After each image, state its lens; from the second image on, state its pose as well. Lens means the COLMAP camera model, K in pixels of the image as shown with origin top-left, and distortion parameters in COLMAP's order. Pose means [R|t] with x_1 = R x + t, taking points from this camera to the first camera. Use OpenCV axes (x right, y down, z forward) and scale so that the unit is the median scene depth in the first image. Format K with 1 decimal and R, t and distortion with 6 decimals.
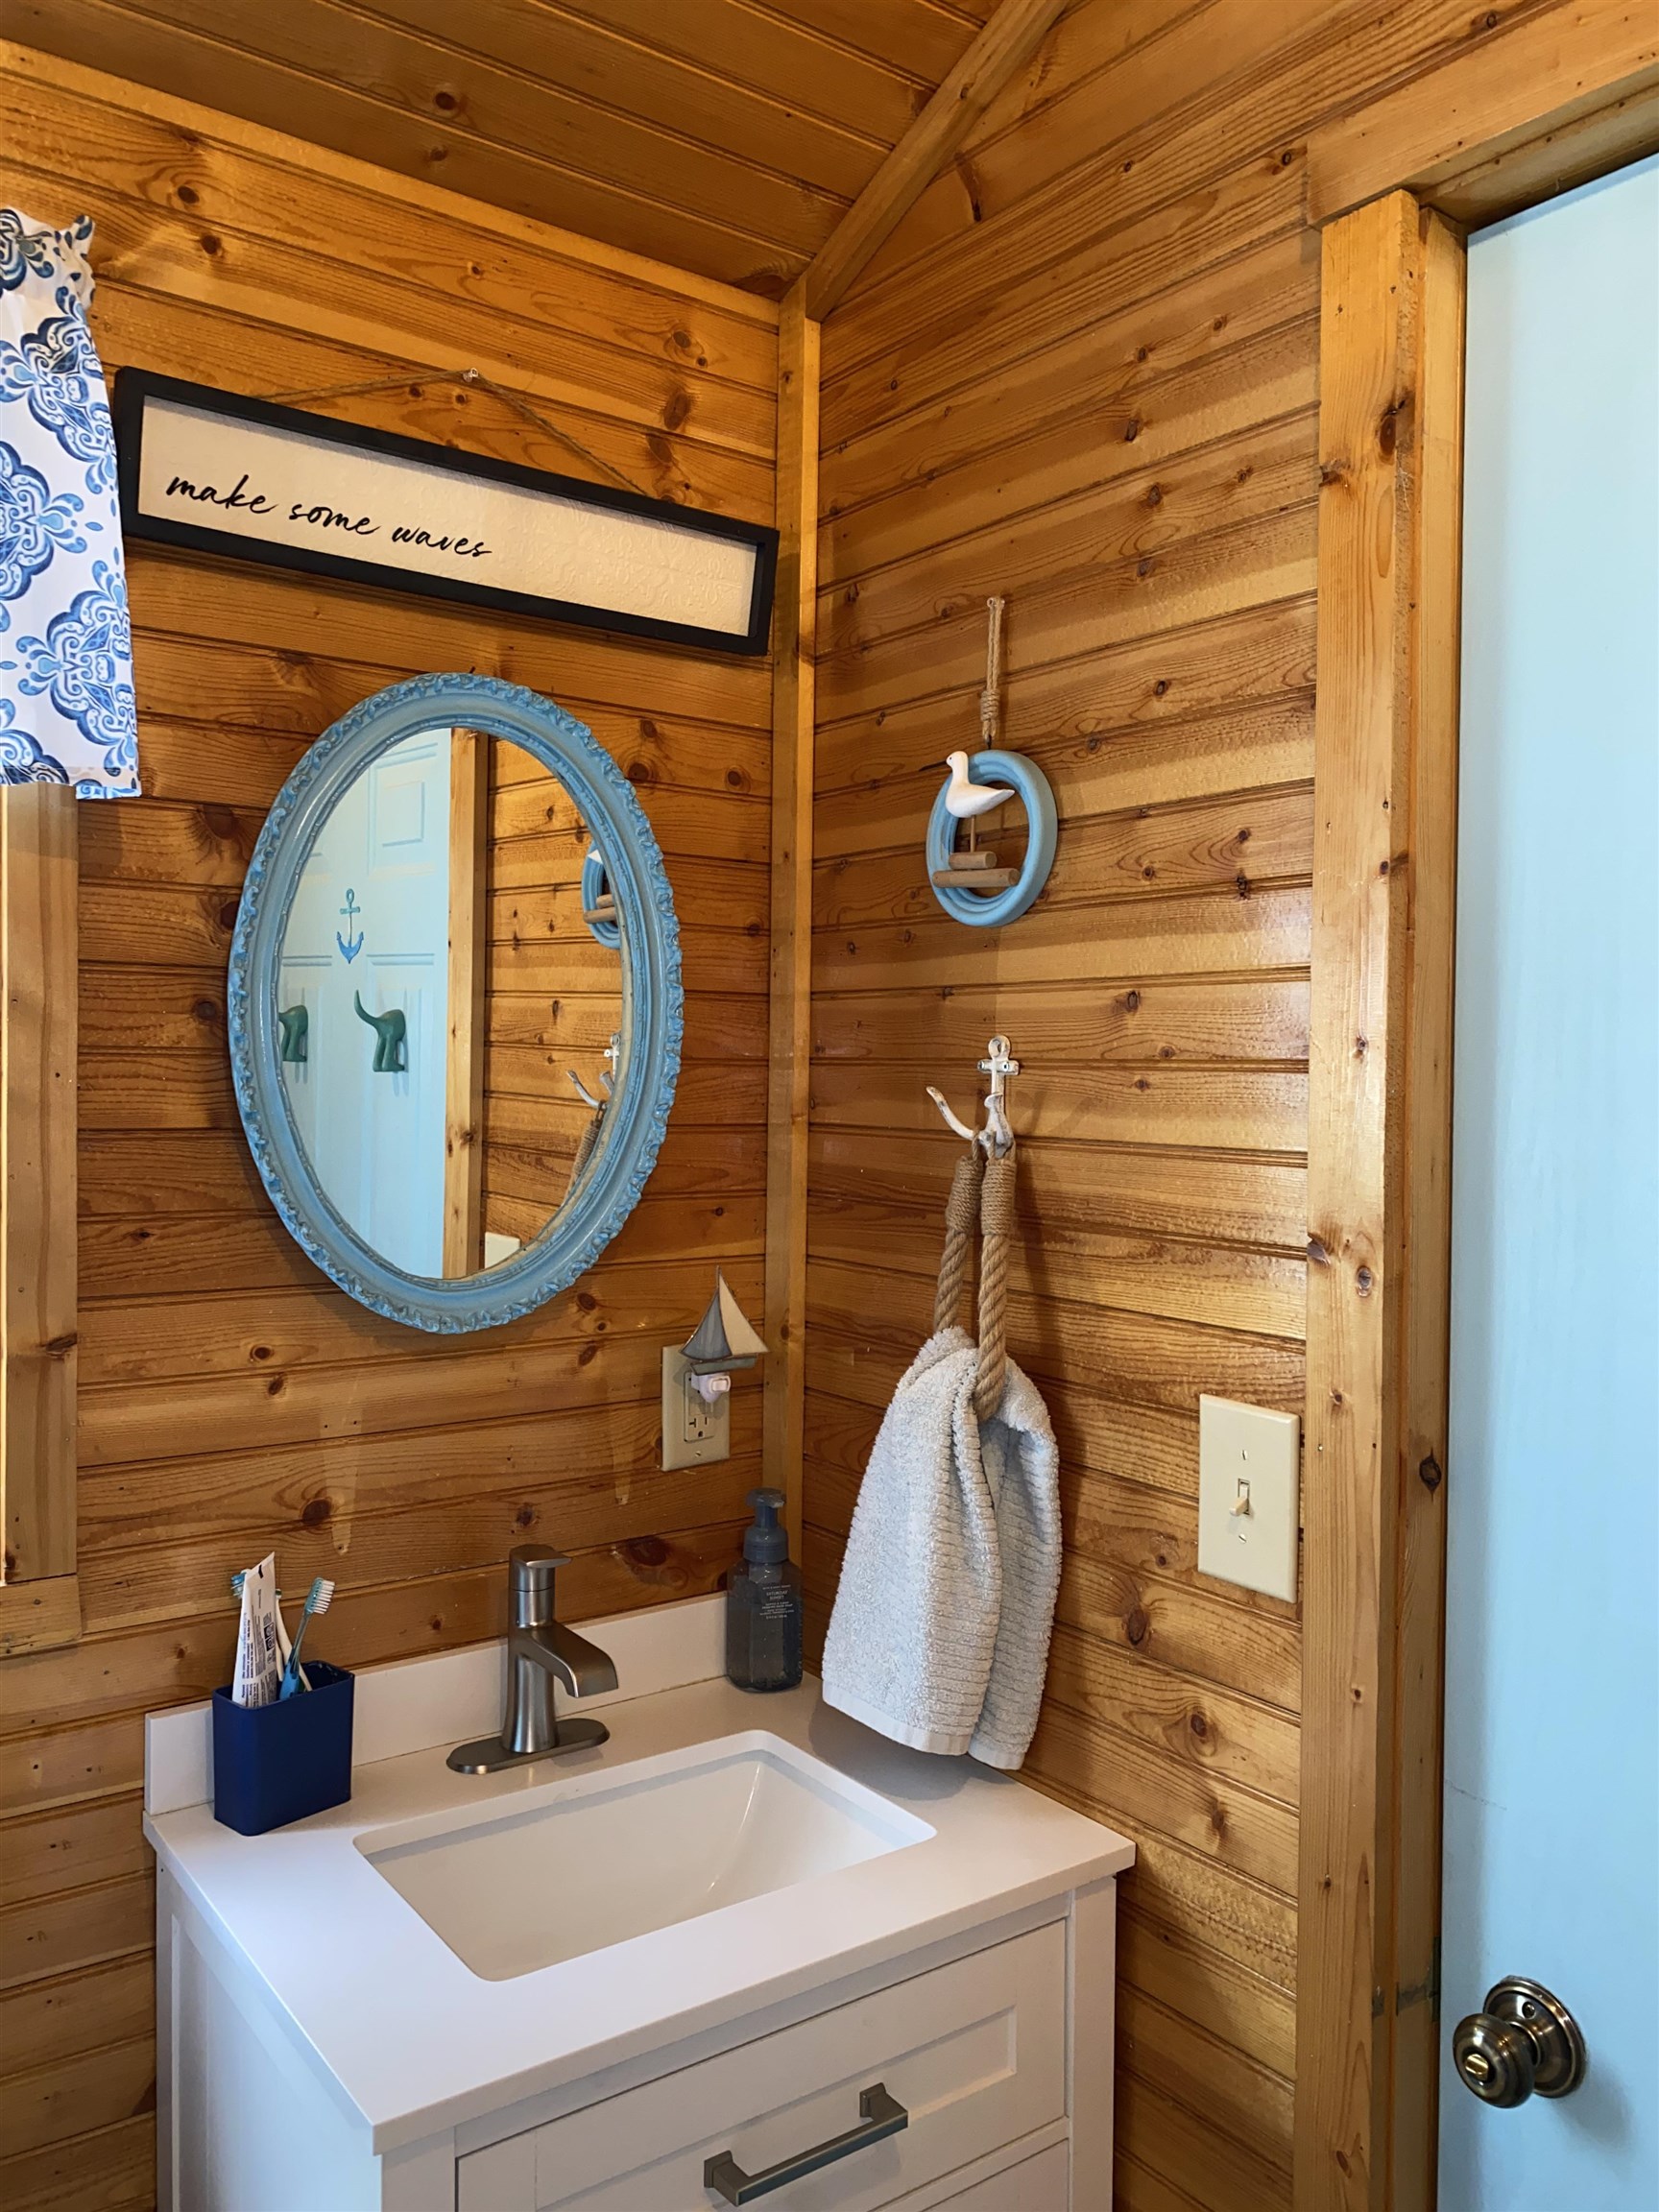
lens RADIAL K [[1678.6, 0, 823.8], [0, 1678.6, 1104.0], [0, 0, 1]] dist [0.058637, -0.090419]
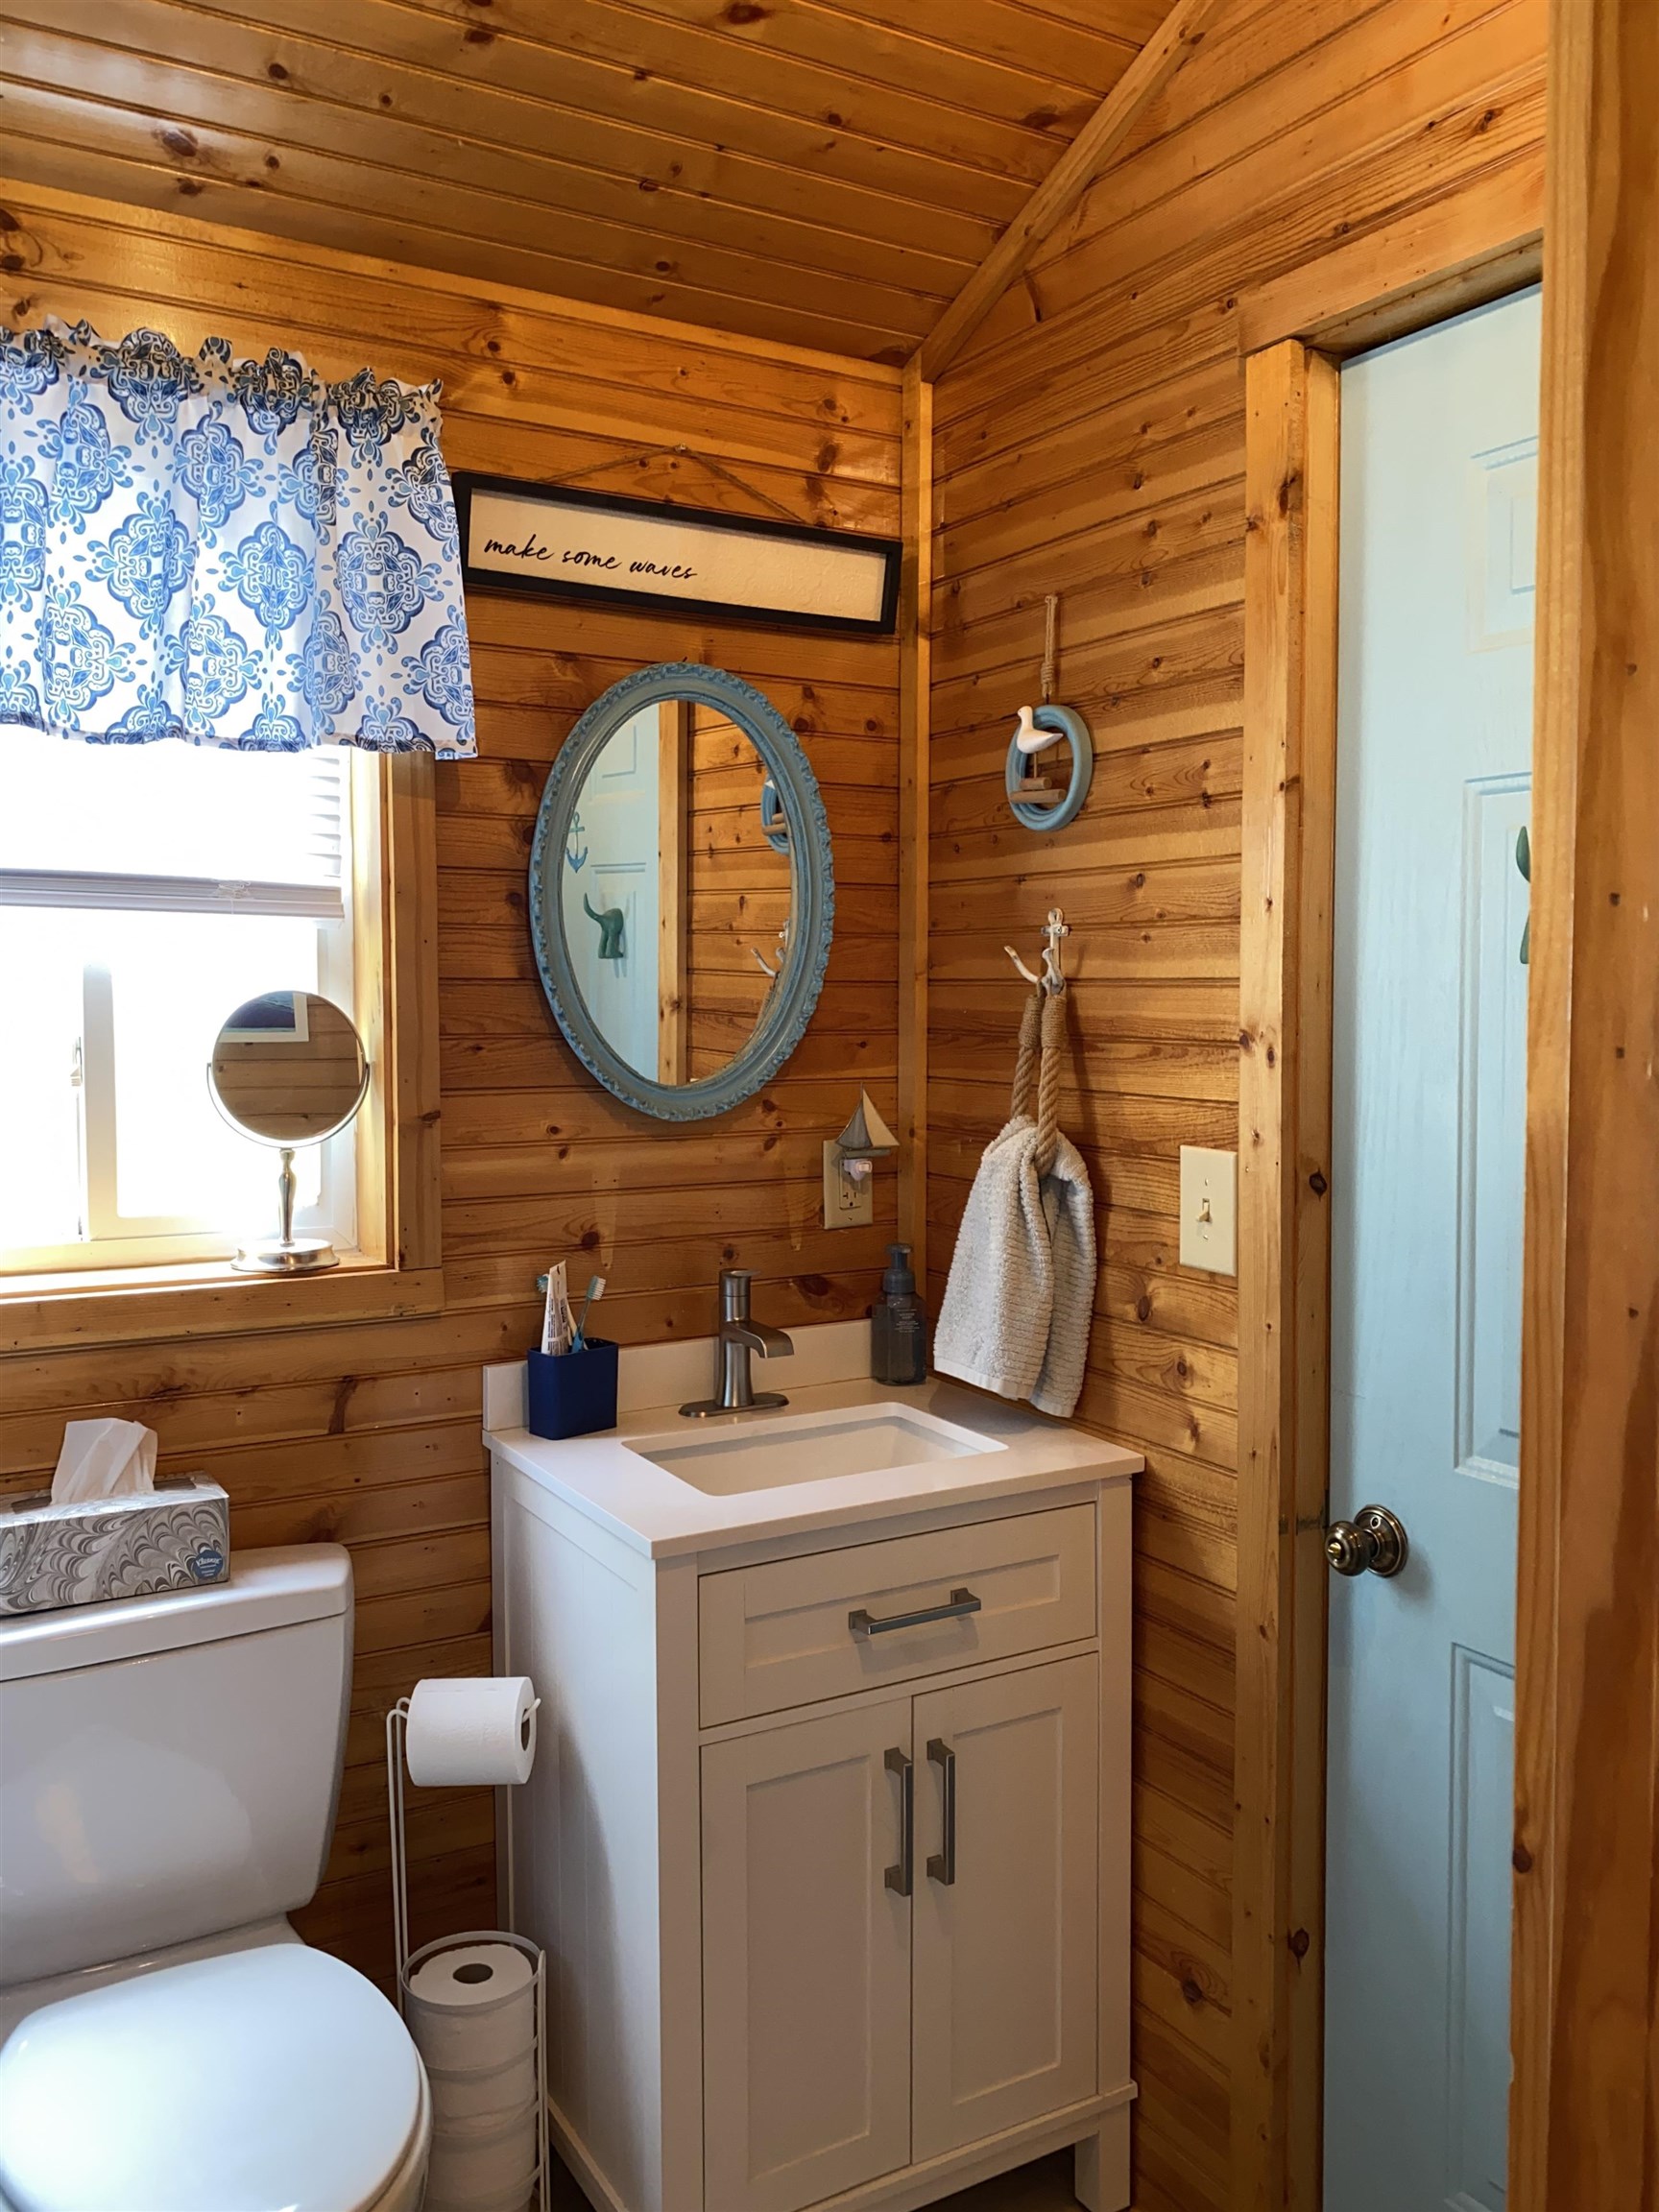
lens RADIAL K [[1757.8, 0, 833.0], [0, 1757.8, 1083.3], [0, 0, 1]] dist [0.137017, -0.376943]
pose [[0.994794, -0.007283, -0.101642, 0.071936], [0.010692, 0.999397, 0.033036, 0.058478], [0.101340, -0.033950, 0.994272, -0.529488]]
